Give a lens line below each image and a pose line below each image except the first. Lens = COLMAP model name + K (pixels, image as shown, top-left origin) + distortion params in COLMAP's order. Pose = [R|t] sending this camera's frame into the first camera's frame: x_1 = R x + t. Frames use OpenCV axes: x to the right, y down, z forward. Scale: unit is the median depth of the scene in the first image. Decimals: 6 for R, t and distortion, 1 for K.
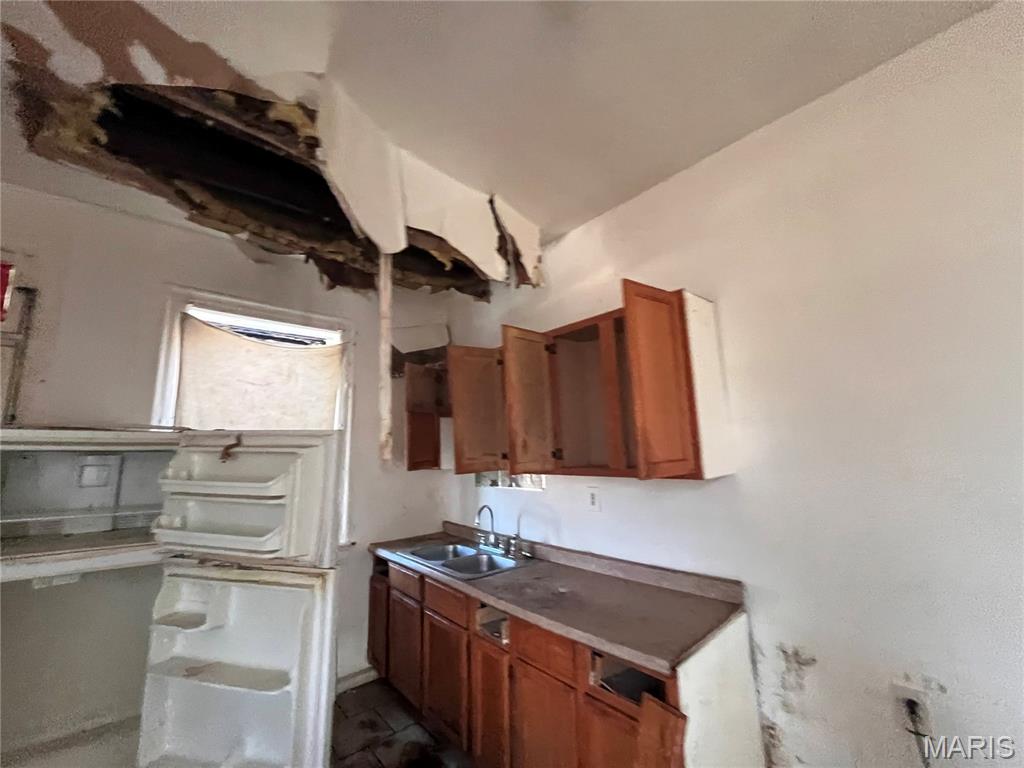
lens RADIAL K [[415.9, 0, 507.2], [0, 415.9, 384.1], [0, 0, 1]] dist [-0.004250, 0.001187]
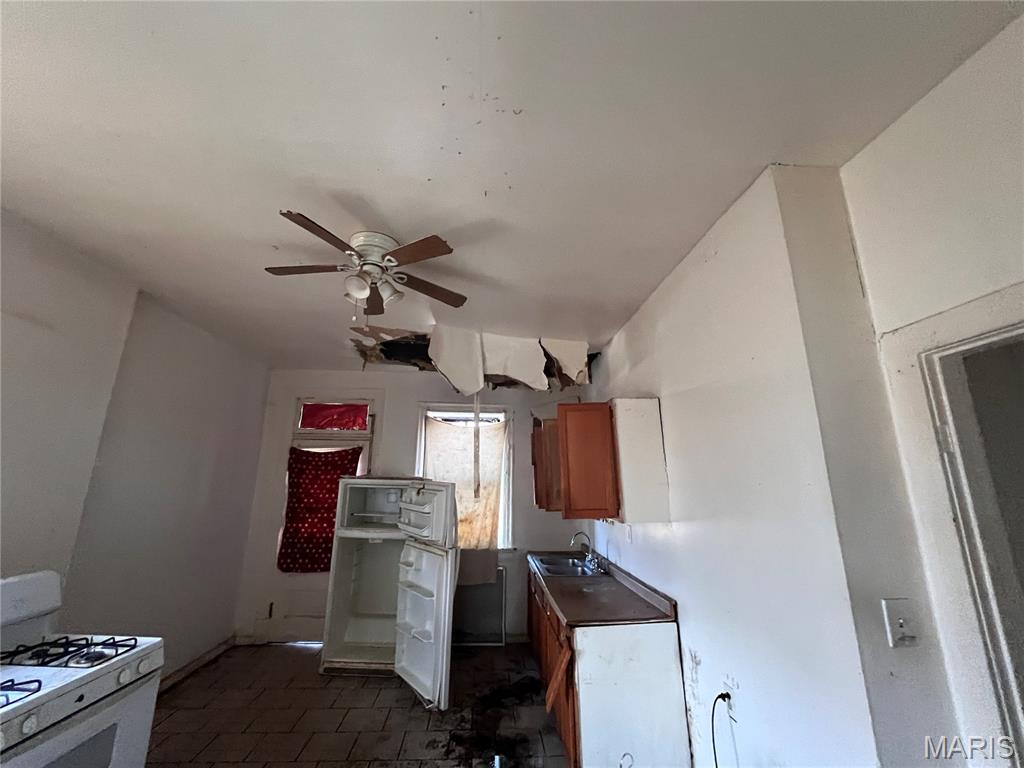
lens RADIAL K [[415.9, 0, 510.2], [0, 415.9, 382.7], [0, 0, 1]] dist [-0.004250, 0.001187]
pose [[0.794095, -0.110025, -0.597752, 1.114830], [0.069827, 0.993482, -0.090102, -0.182460], [0.603769, 0.029811, 0.796602, -0.514259]]
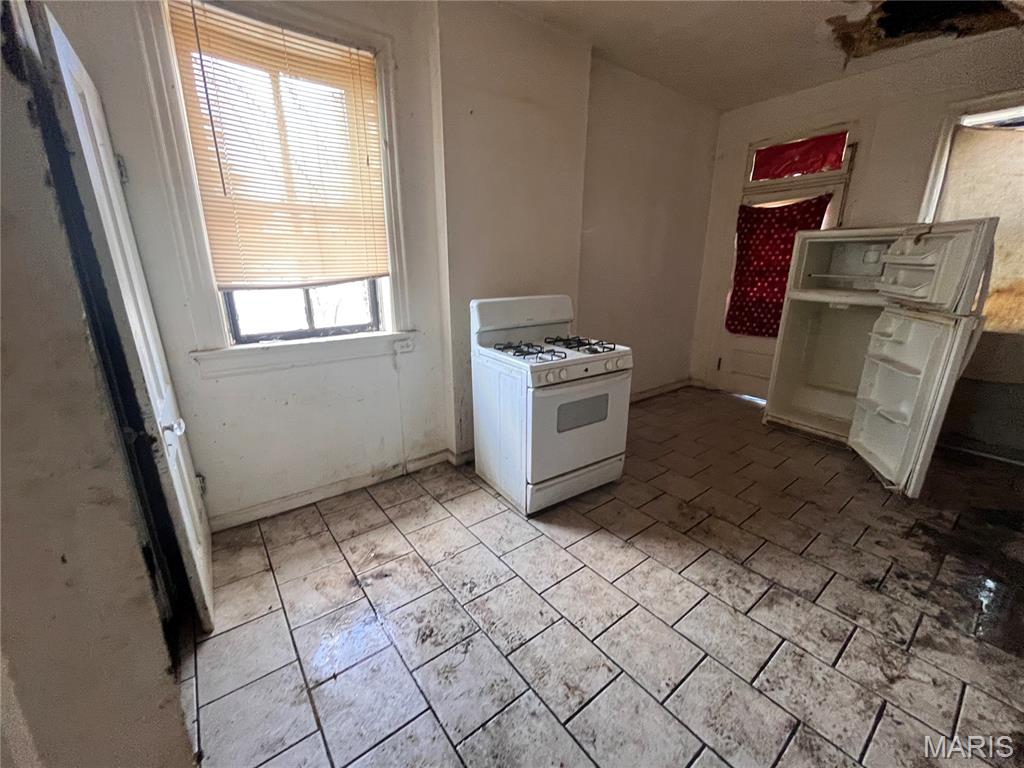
lens RADIAL K [[415.9, 0, 511.4], [0, 415.9, 383.6], [0, 0, 1]] dist [-0.004250, 0.001187]
pose [[-0.056871, 0.295814, -0.953551, 1.061316], [0.161337, 0.945267, 0.283622, -0.010560], [0.985259, -0.137713, -0.101484, -0.442355]]
